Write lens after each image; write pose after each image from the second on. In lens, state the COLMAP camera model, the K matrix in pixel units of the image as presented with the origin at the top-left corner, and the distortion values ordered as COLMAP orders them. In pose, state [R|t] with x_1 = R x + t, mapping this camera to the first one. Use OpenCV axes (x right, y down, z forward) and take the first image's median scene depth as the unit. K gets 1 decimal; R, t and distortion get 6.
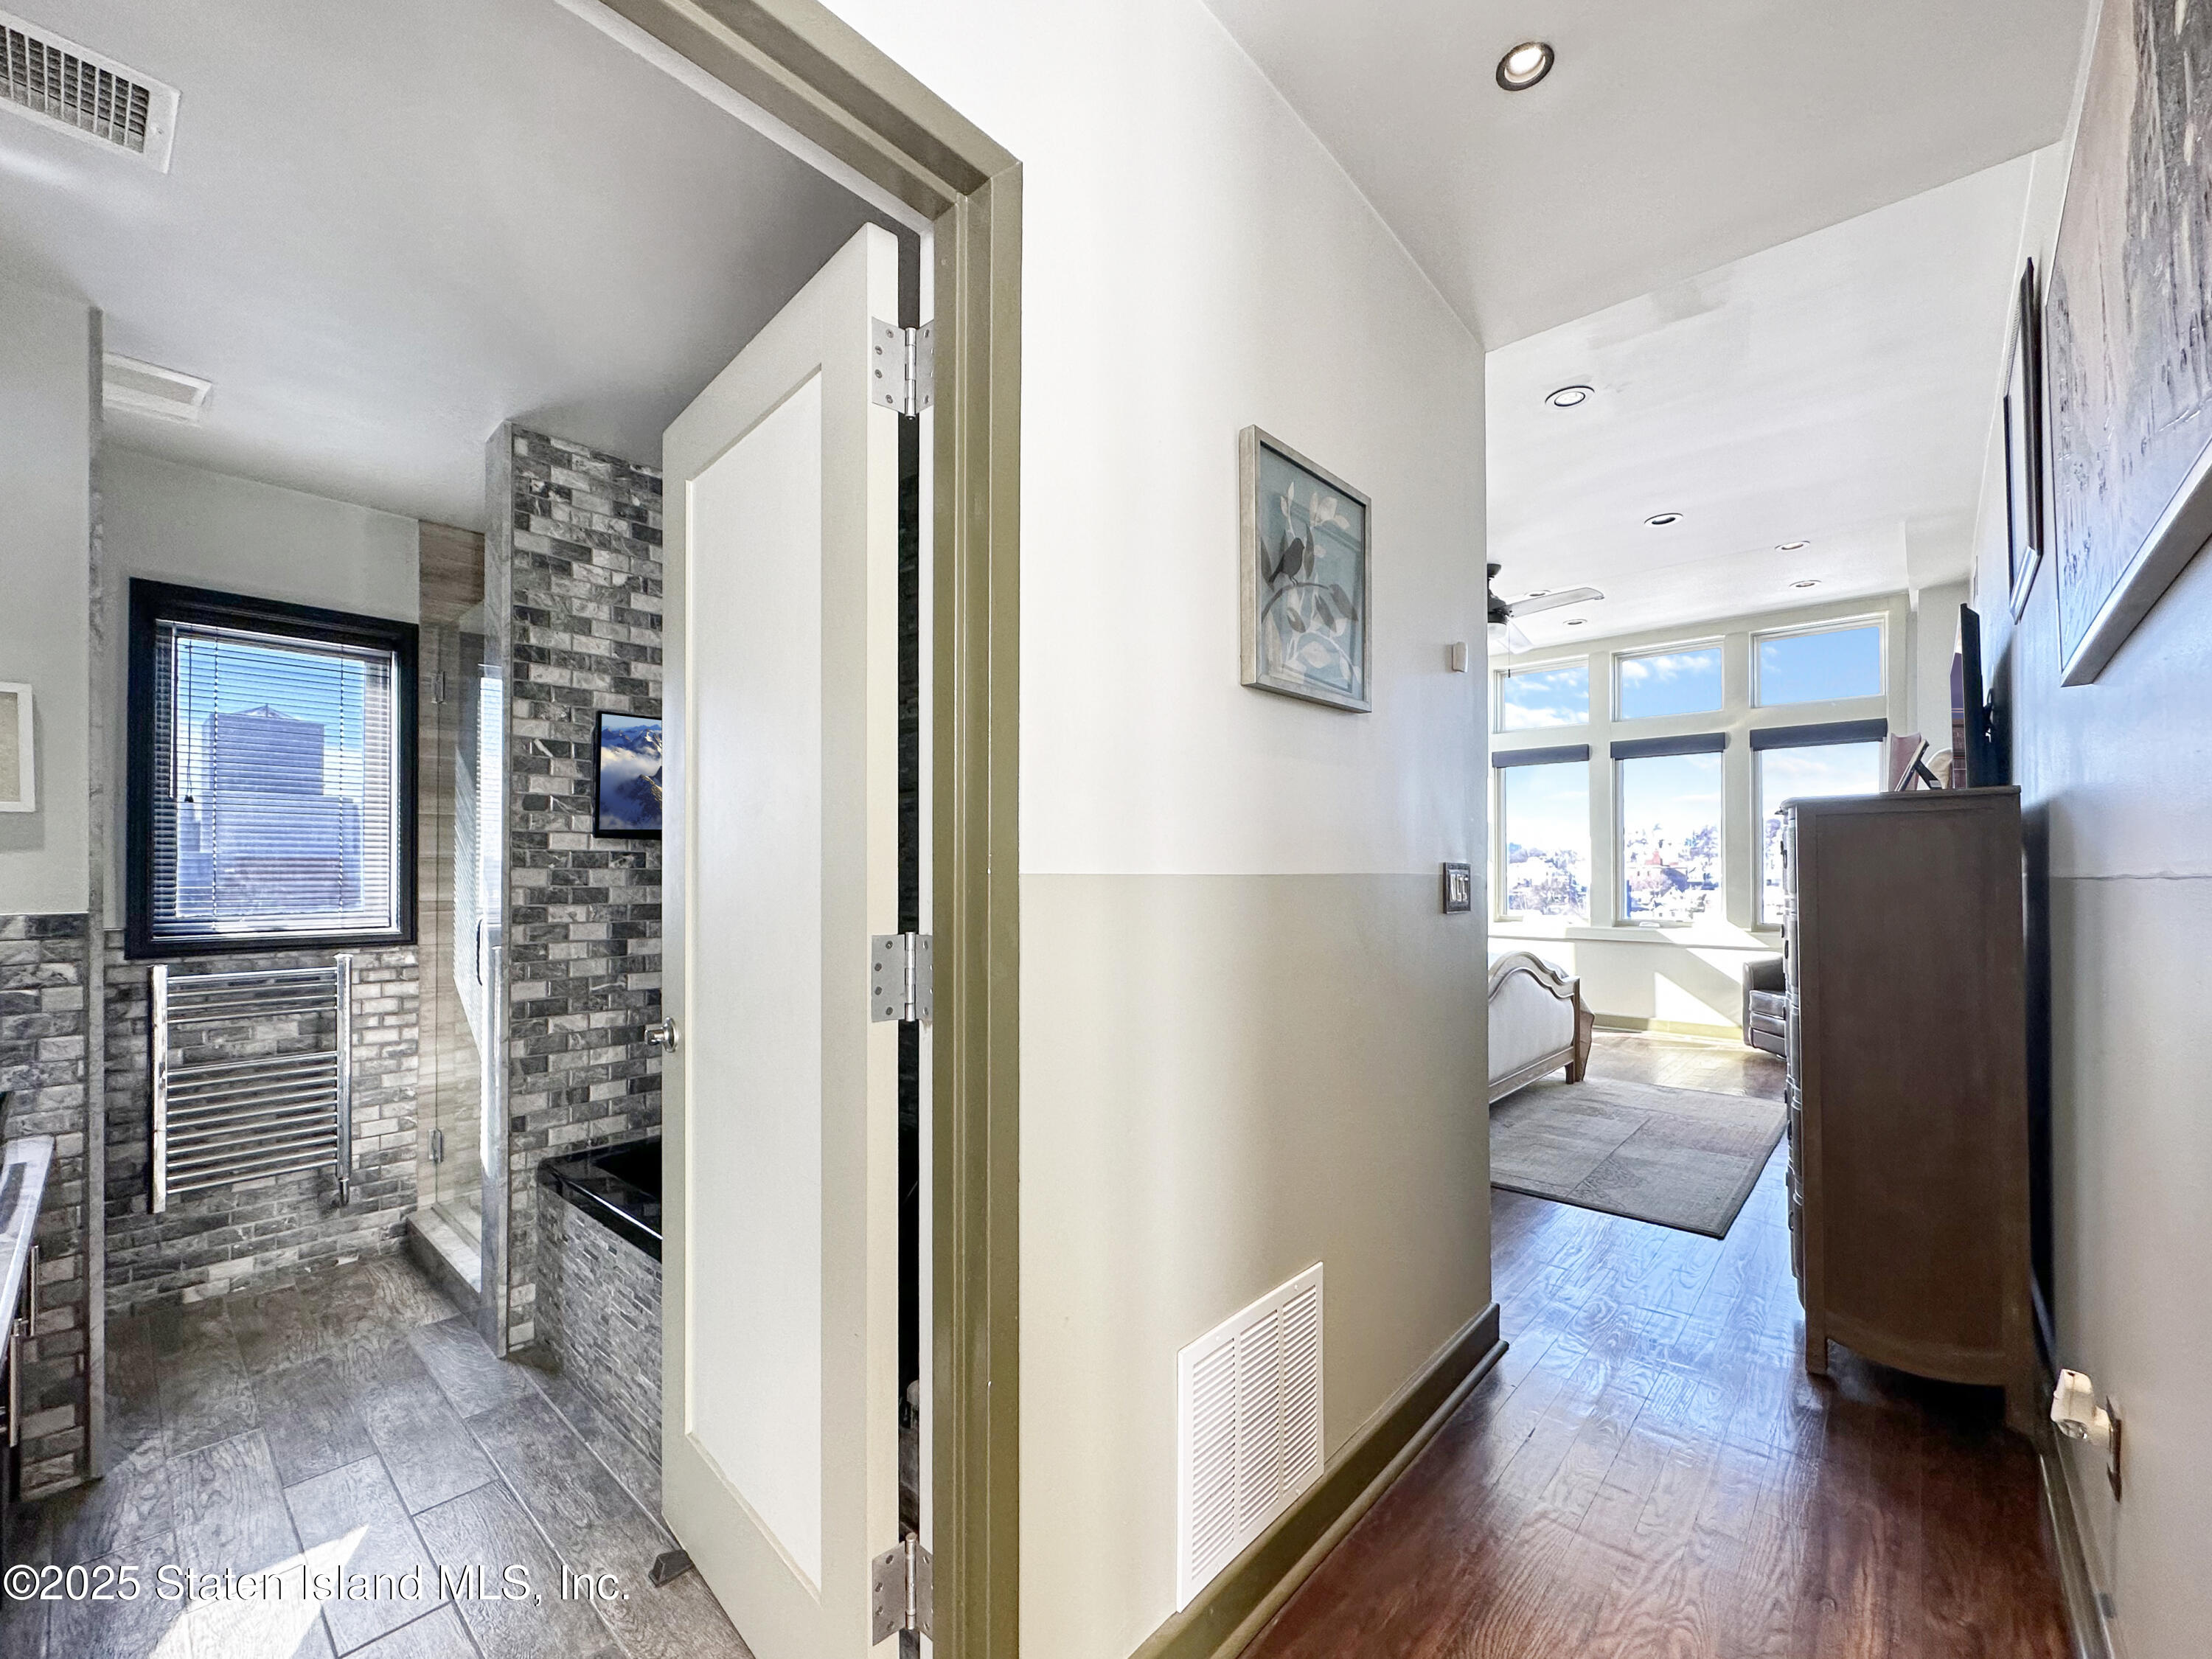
lens RADIAL K [[920.6, 0, 1100.4], [0, 920.6, 839.0], [0, 0, 1]] dist [0.006093, -0.002847]
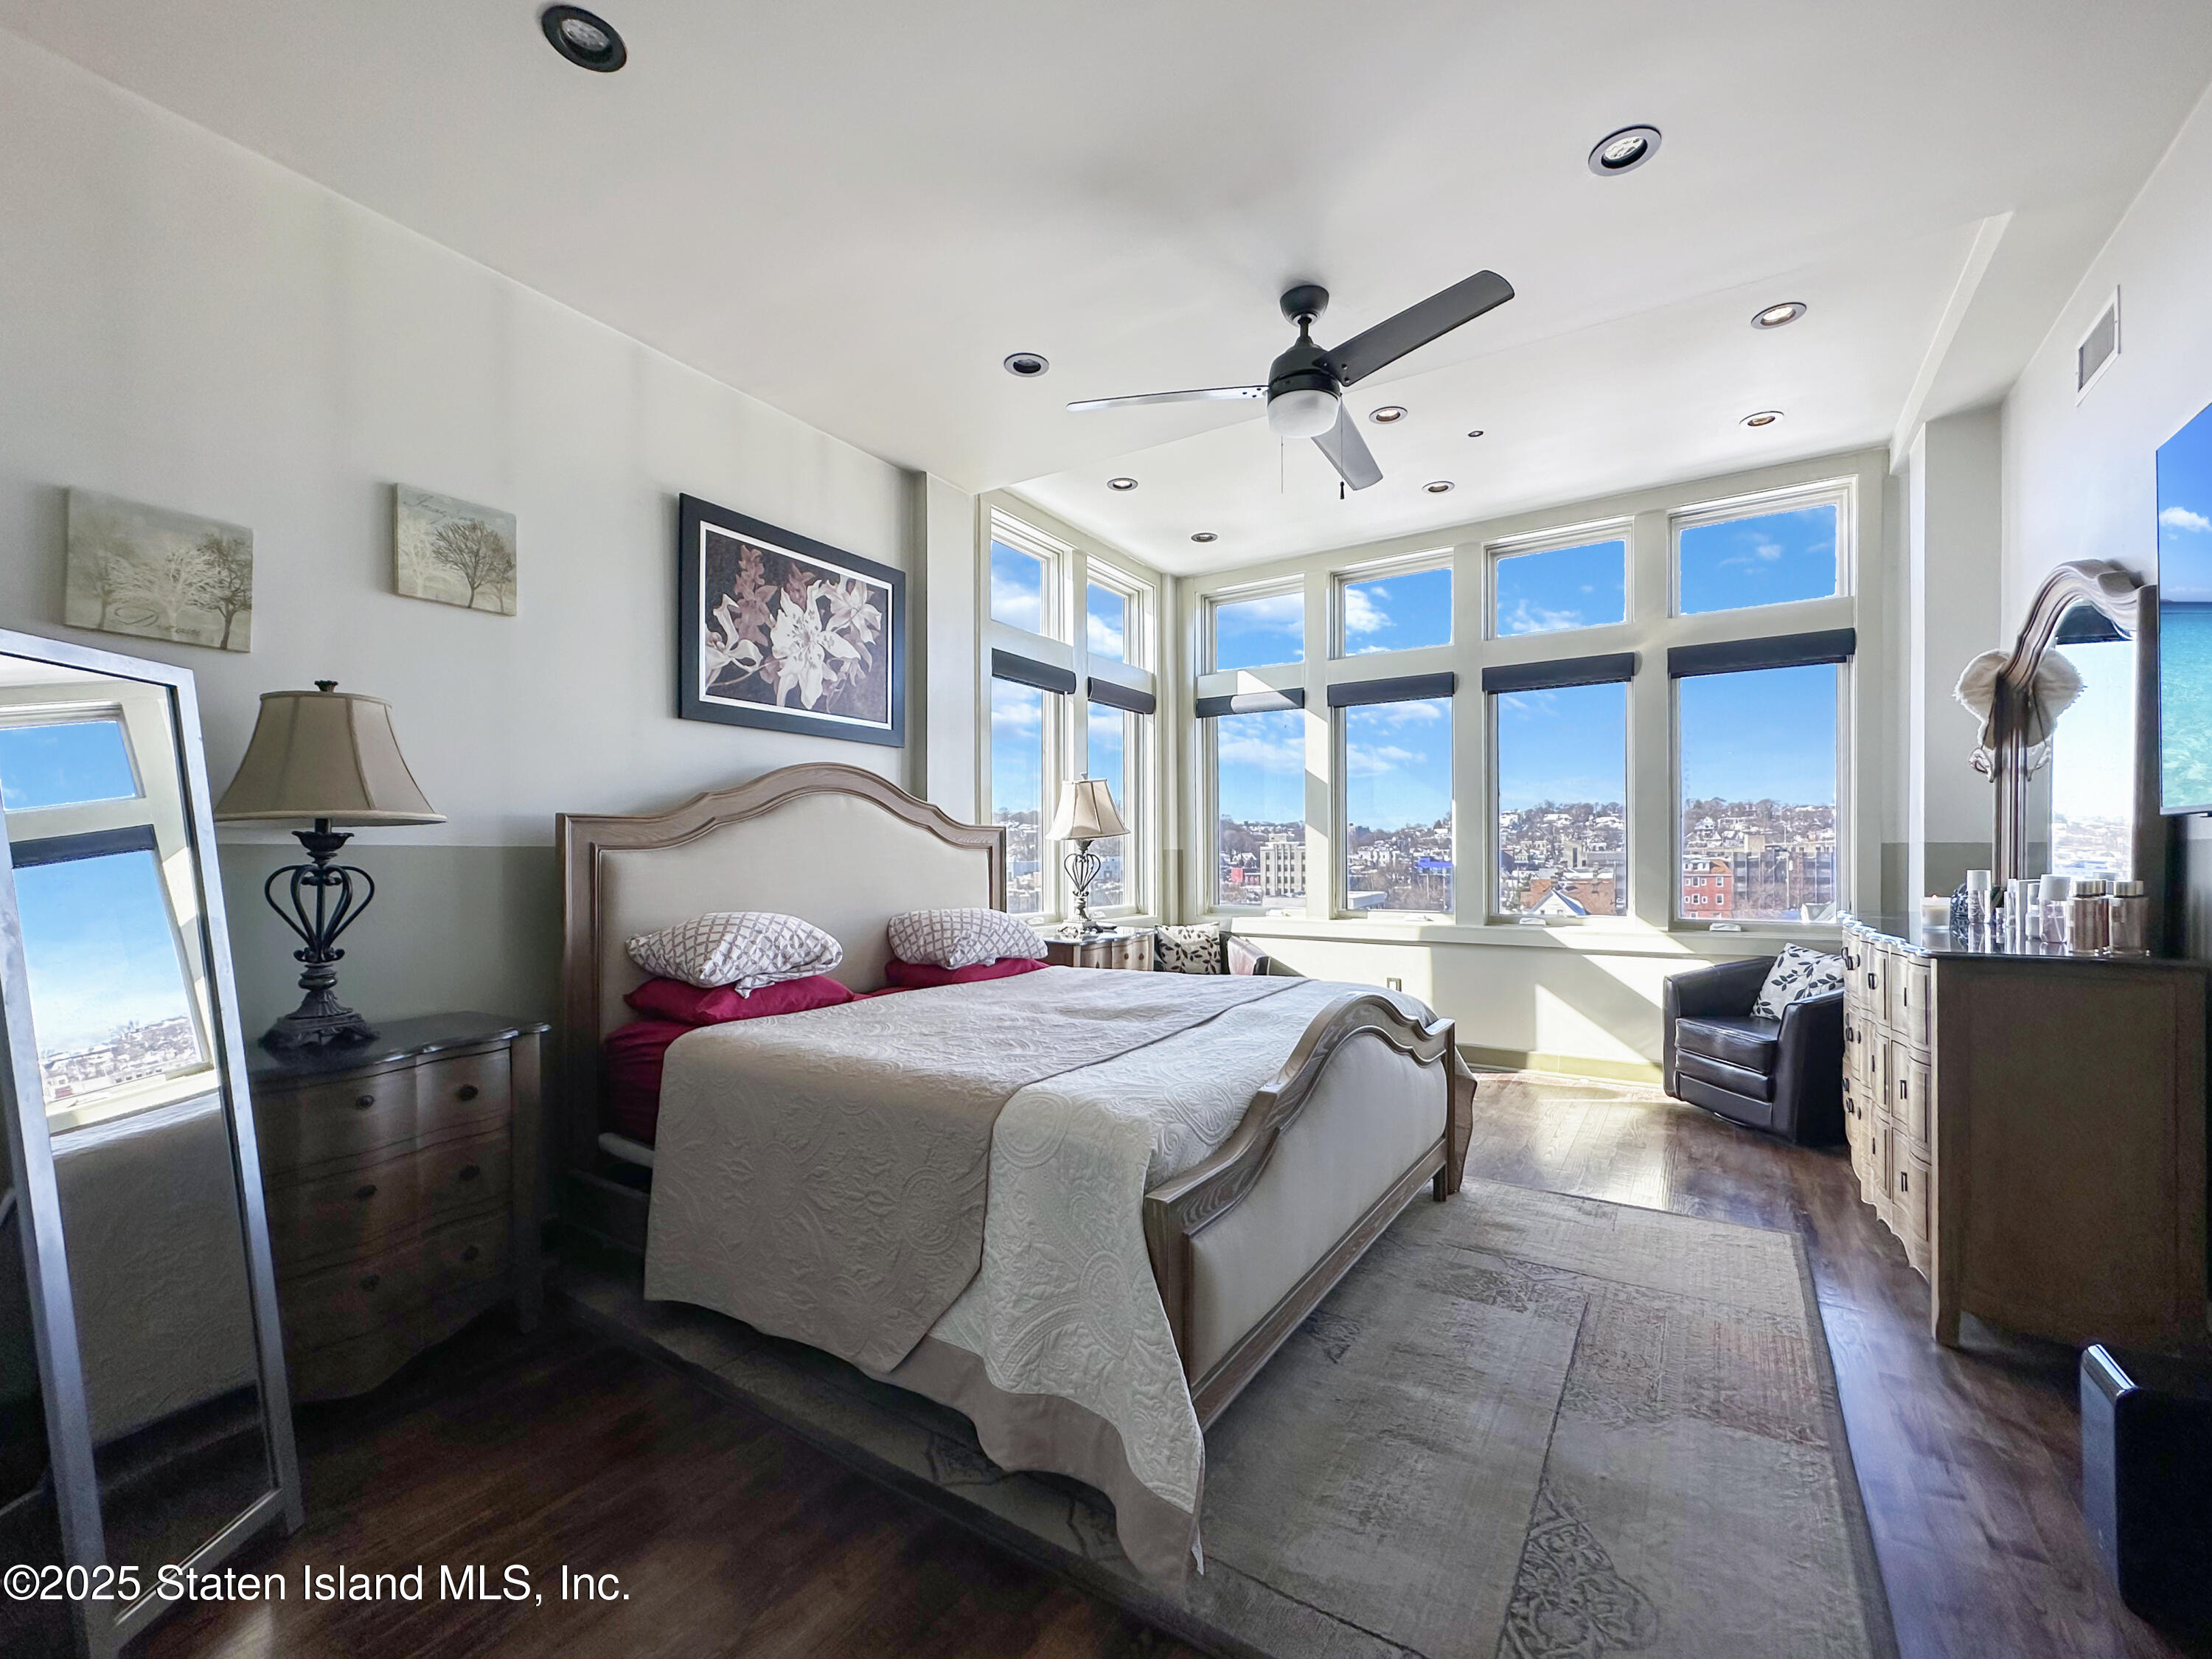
lens RADIAL K [[920.6, 0, 1115.9], [0, 920.6, 845.6], [0, 0, 1]] dist [0.006093, -0.002847]
pose [[0.987060, -0.006605, 0.160214, 0.207676], [0.003072, 0.999747, 0.022287, 0.021207], [-0.160321, -0.021507, 0.986831, 0.448213]]
